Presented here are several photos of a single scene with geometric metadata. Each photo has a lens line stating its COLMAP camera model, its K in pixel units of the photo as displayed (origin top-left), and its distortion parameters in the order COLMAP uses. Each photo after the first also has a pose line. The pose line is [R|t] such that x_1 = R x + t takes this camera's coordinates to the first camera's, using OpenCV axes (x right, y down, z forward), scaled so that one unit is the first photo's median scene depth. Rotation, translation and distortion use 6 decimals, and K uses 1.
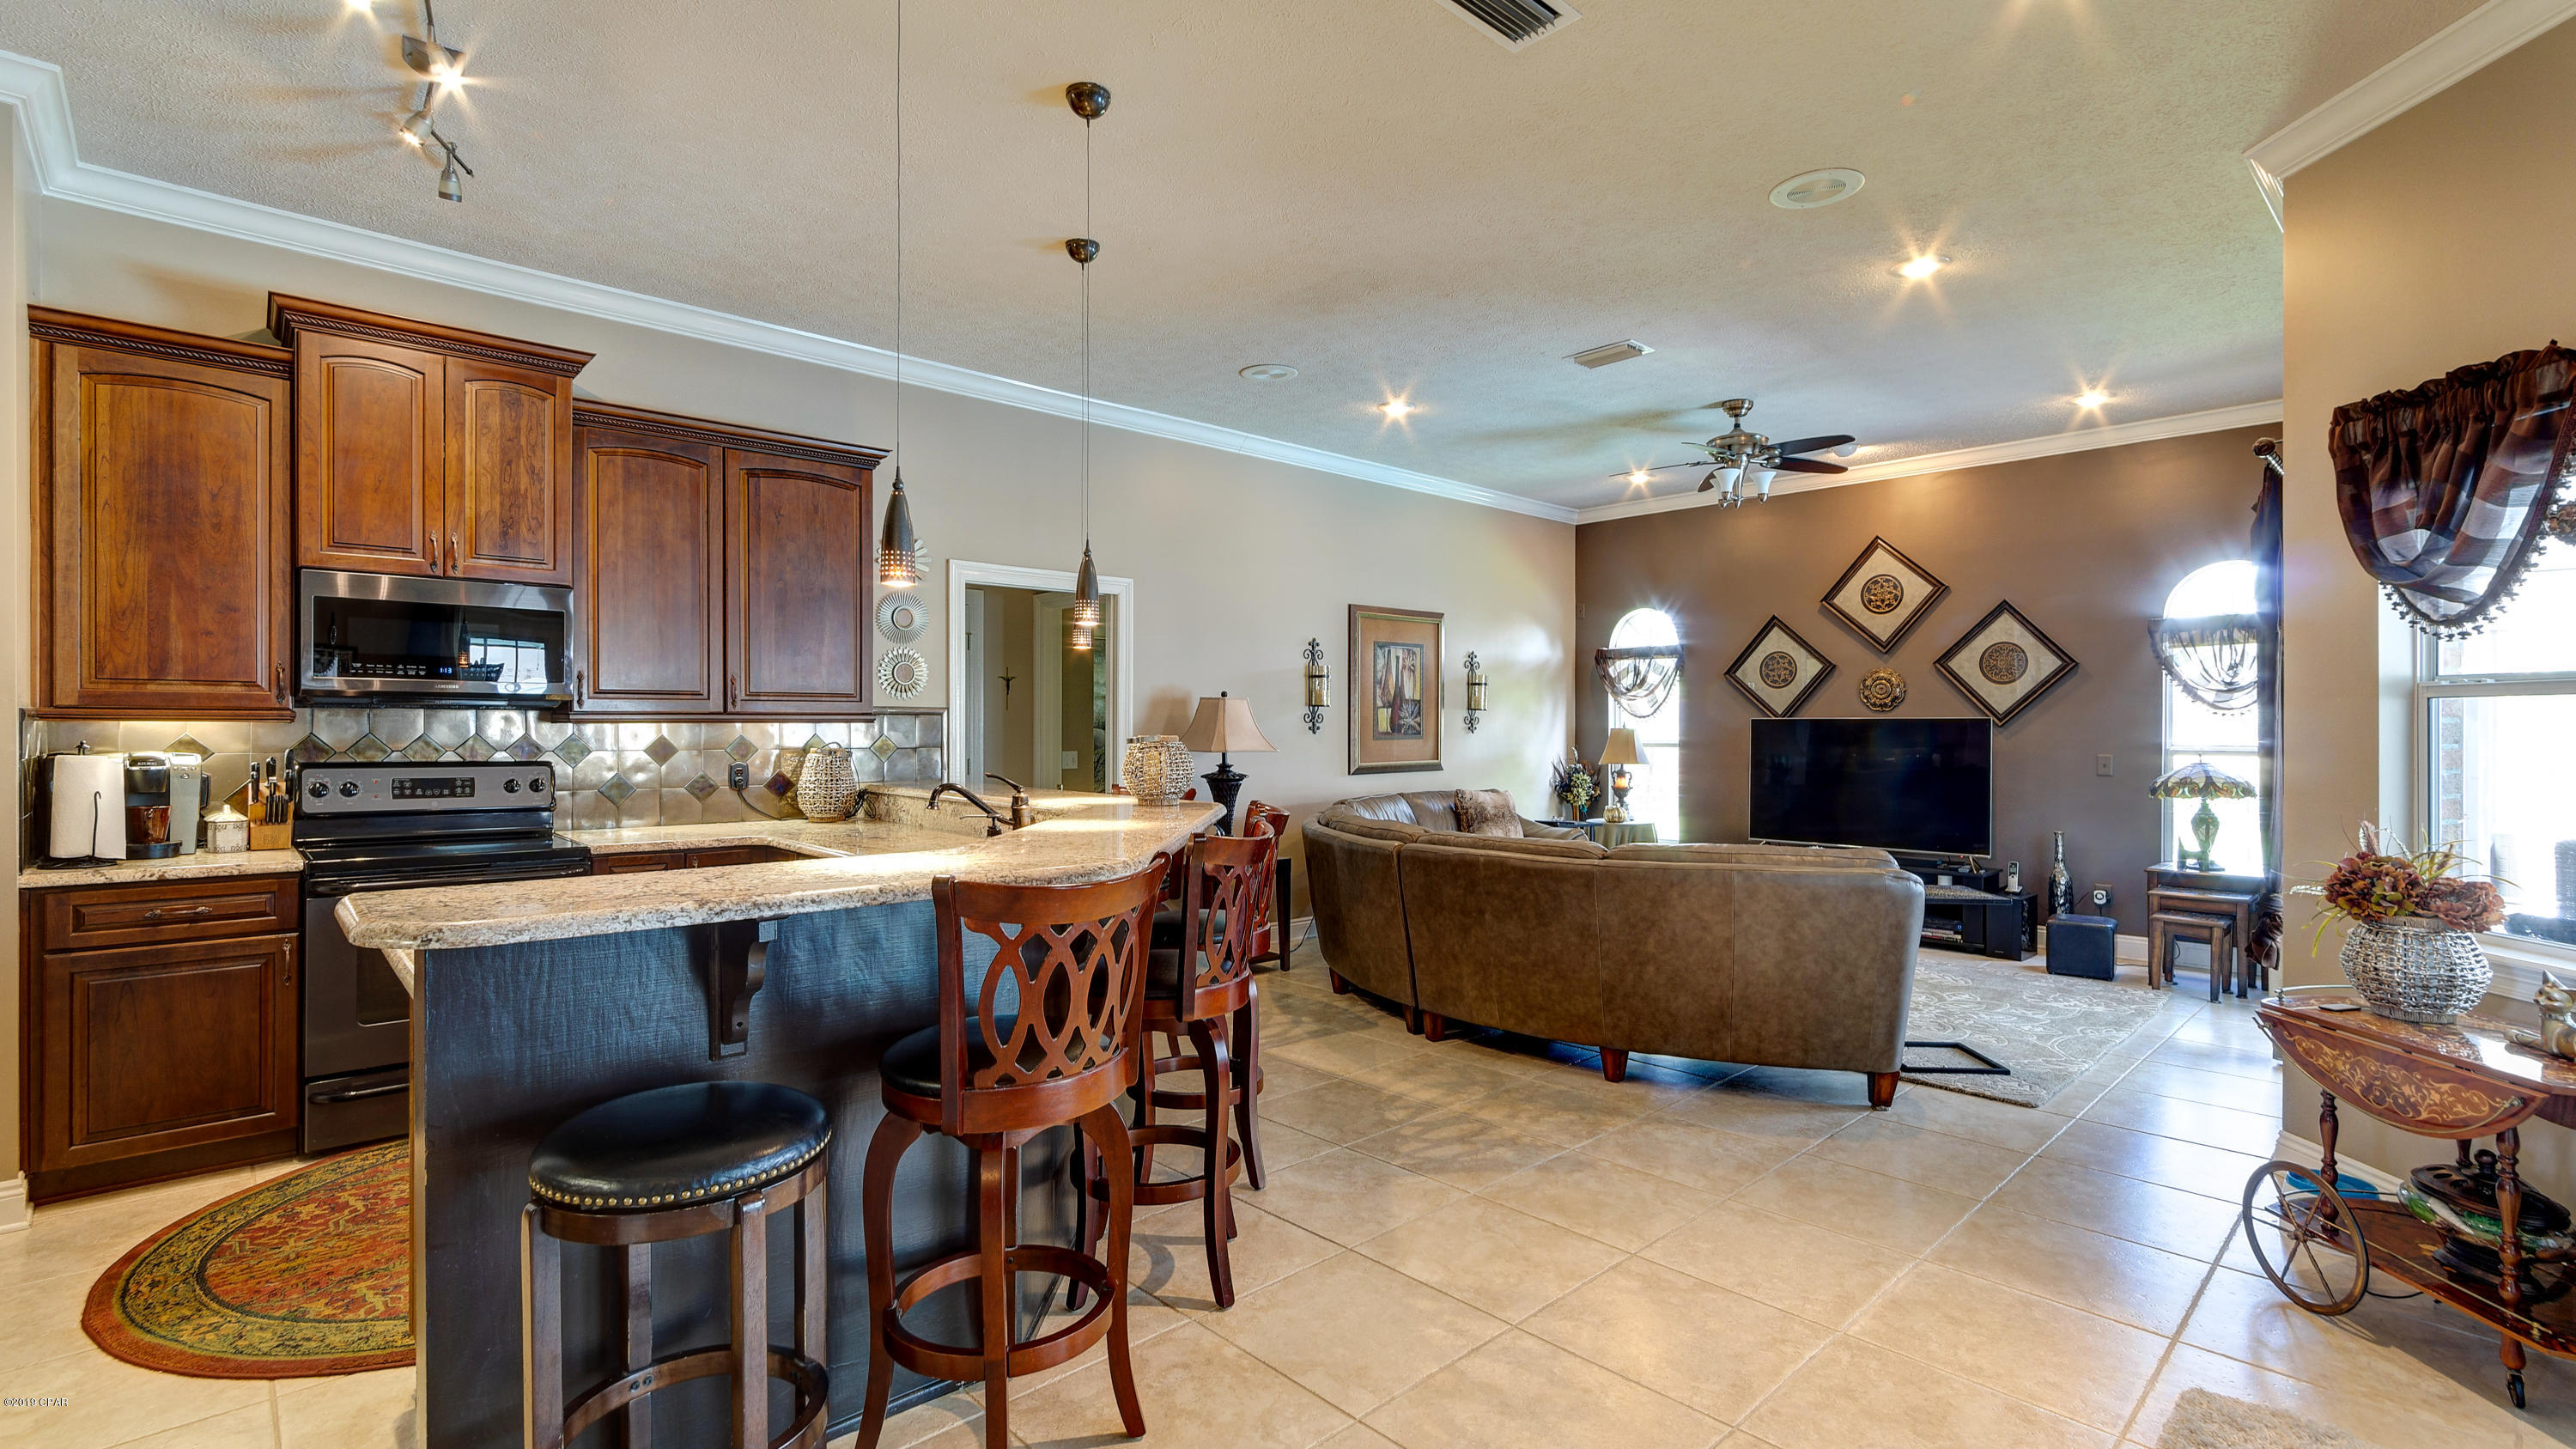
lens RADIAL K [[1126.4, 0, 1282.5], [0, 1126.4, 738.5], [0, 0, 1]] dist [-0.002991, -0.000596]
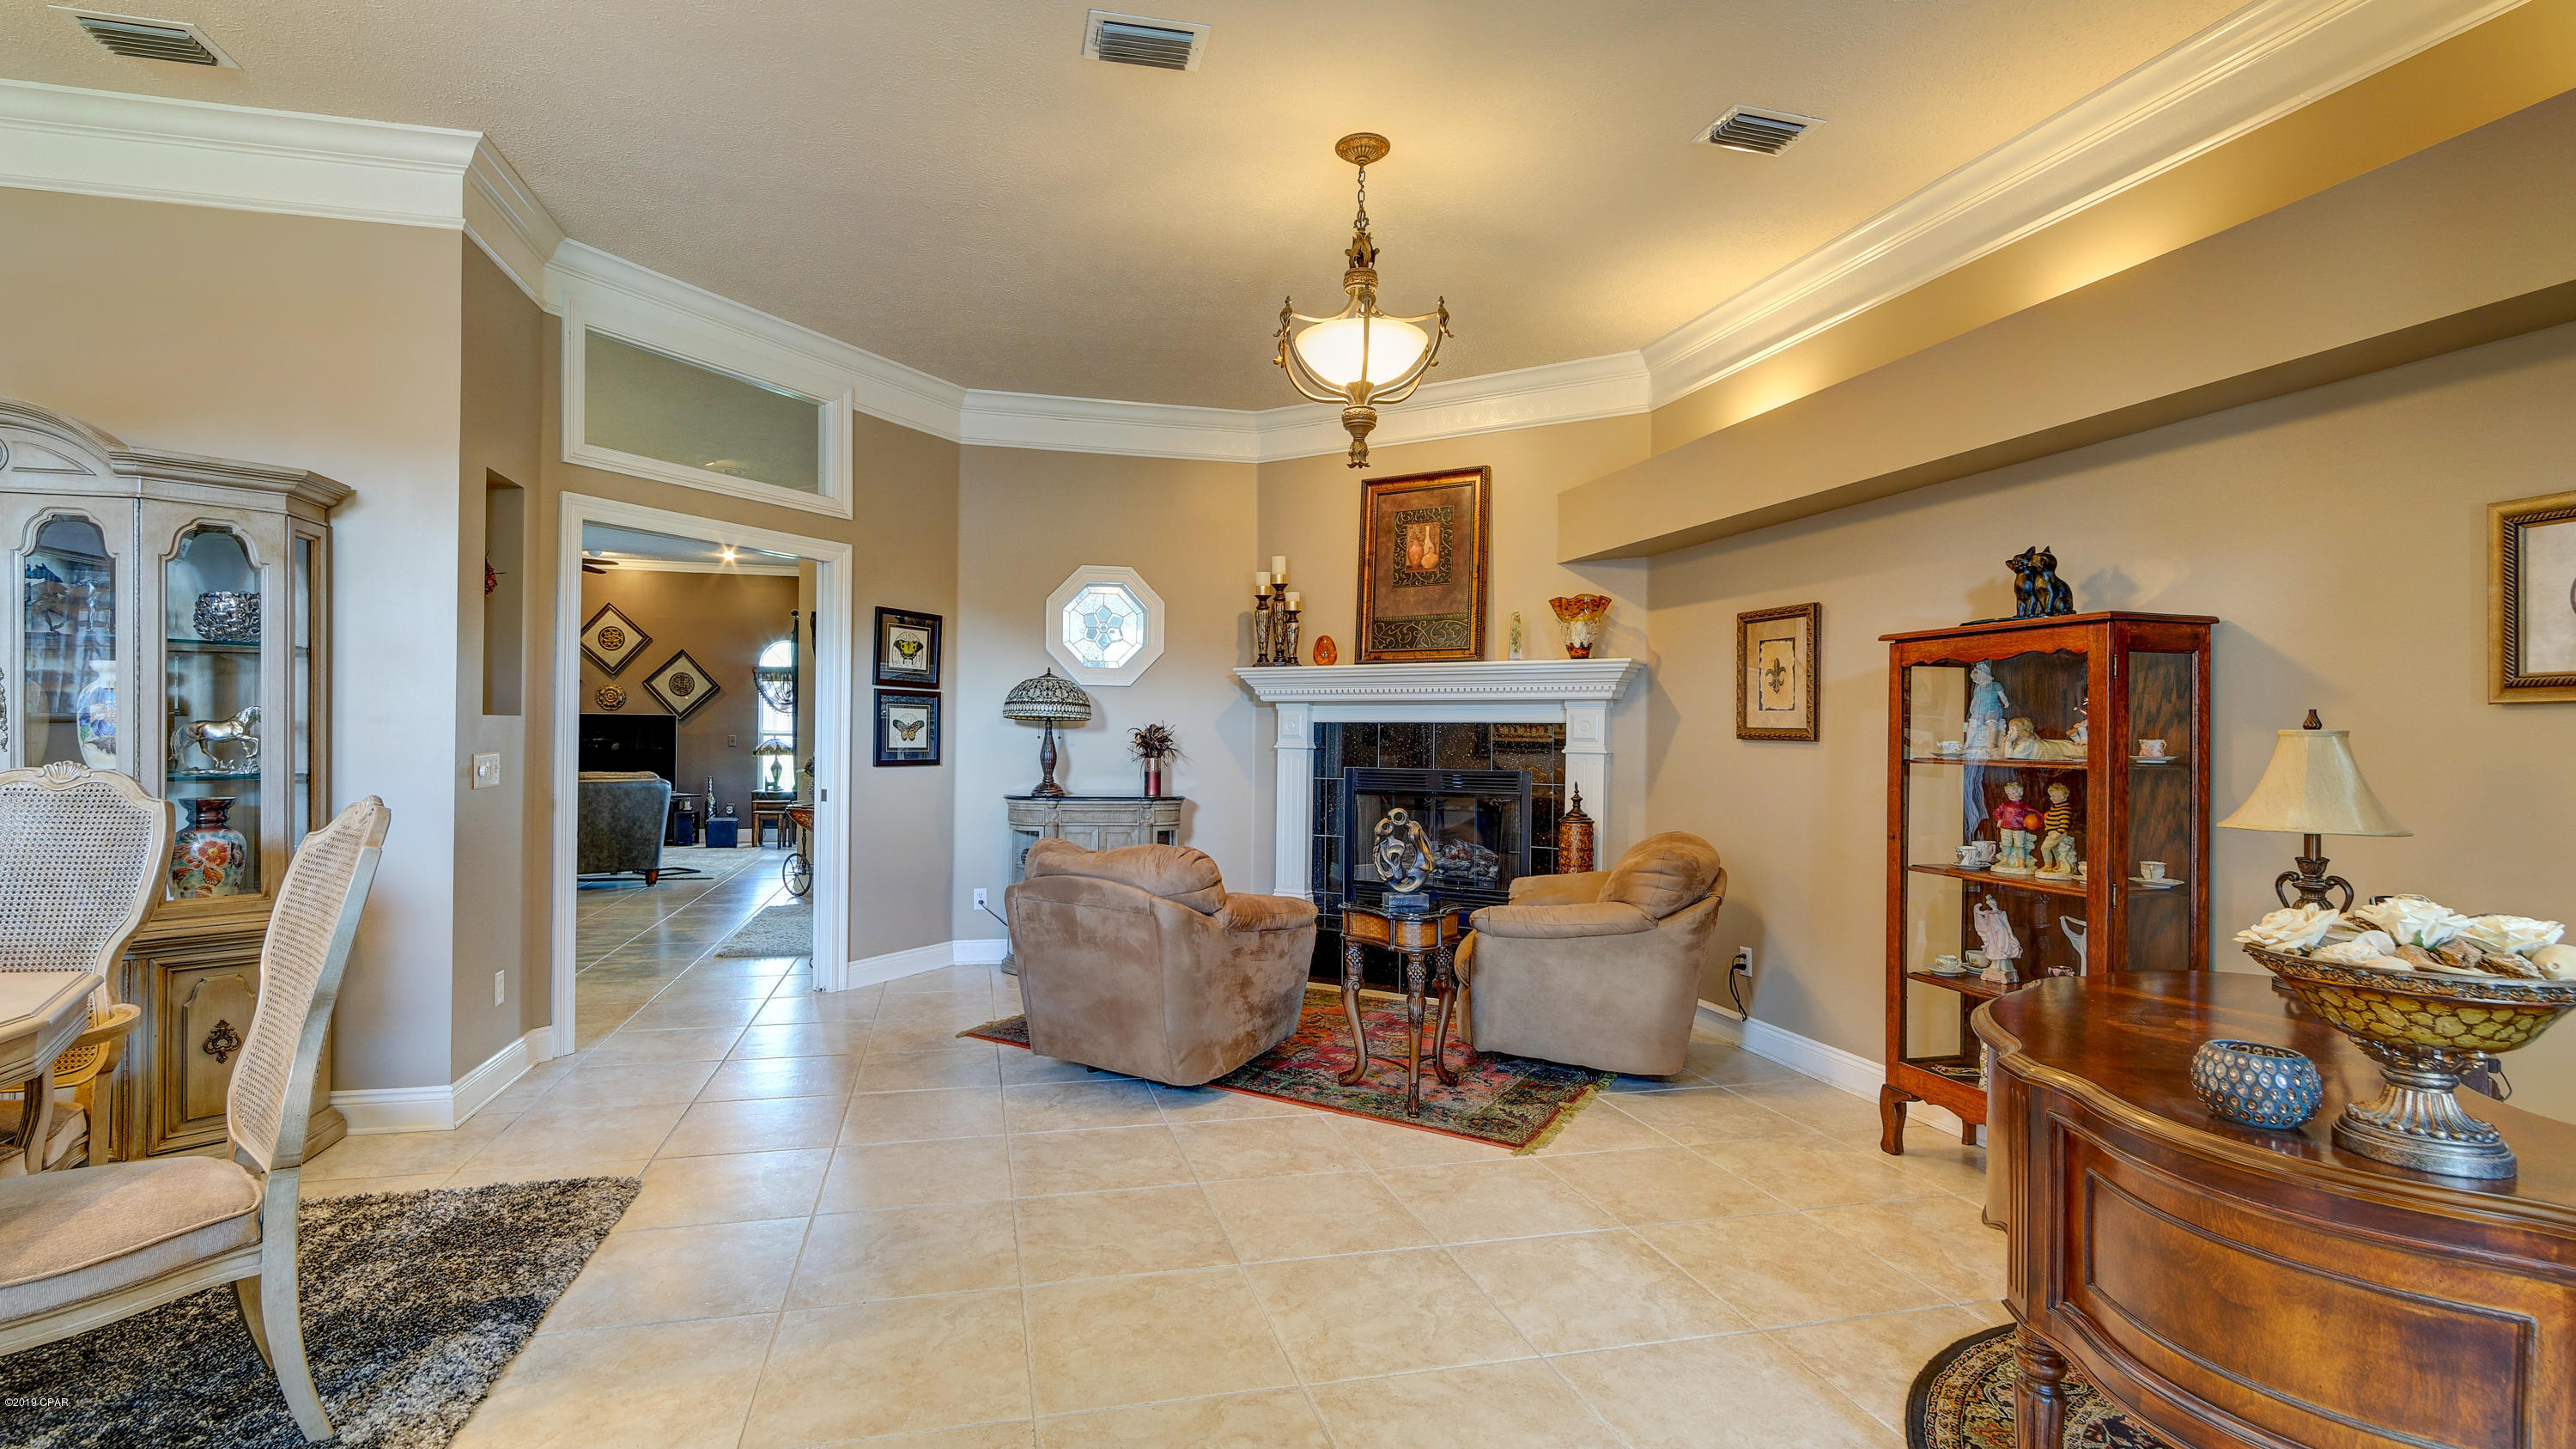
lens RADIAL K [[1164.4, 0, 1262.2], [0, 1164.4, 723.9], [0, 0, 1]] dist [-0.002393, 0.001950]
pose [[0.475858, 0.011367, 0.879449, -0.516743], [-0.000495, 0.999920, -0.012657, 0.017720], [-0.879522, 0.005588, 0.475826, -0.653752]]
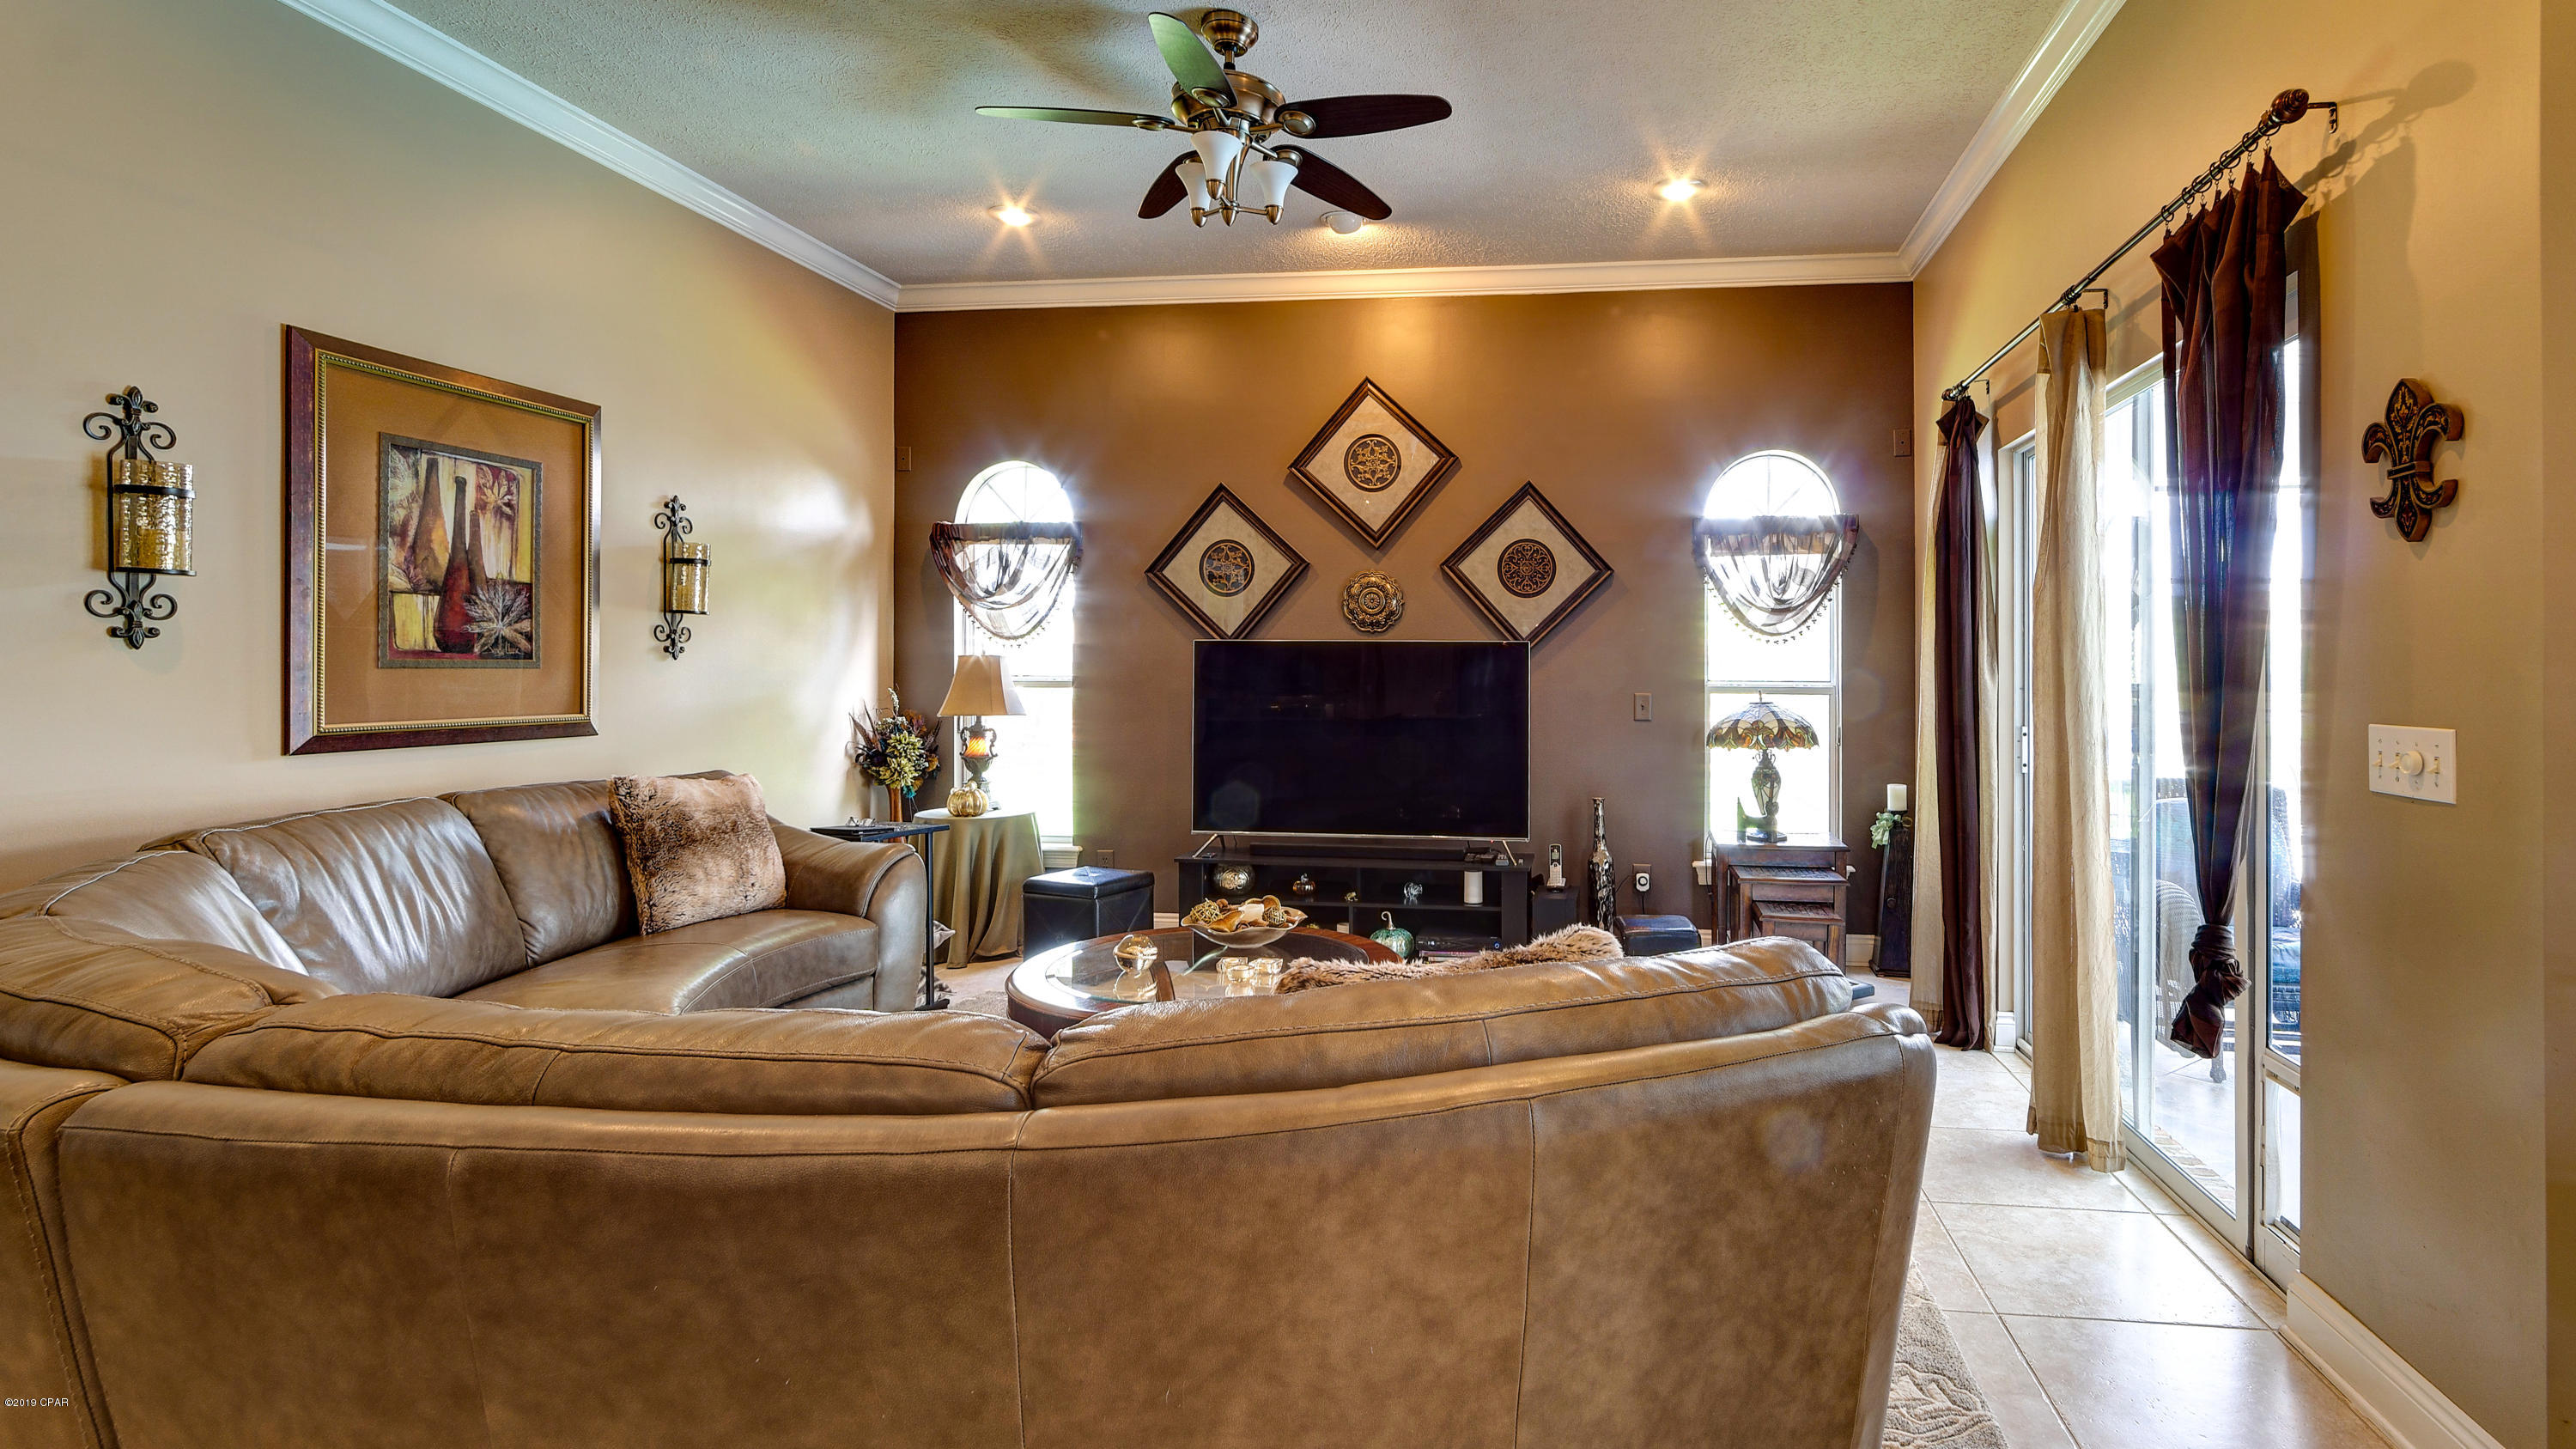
lens RADIAL K [[1166.6, 0, 1442.8], [0, 1166.6, 680.1], [0, 0, 1]] dist [0.003616, 0.000119]
pose [[0.766108, 0.002791, 0.642706, 0.109753], [0.001003, 0.999984, -0.005537, 0.008862], [-0.642711, 0.004887, 0.766093, 0.435724]]
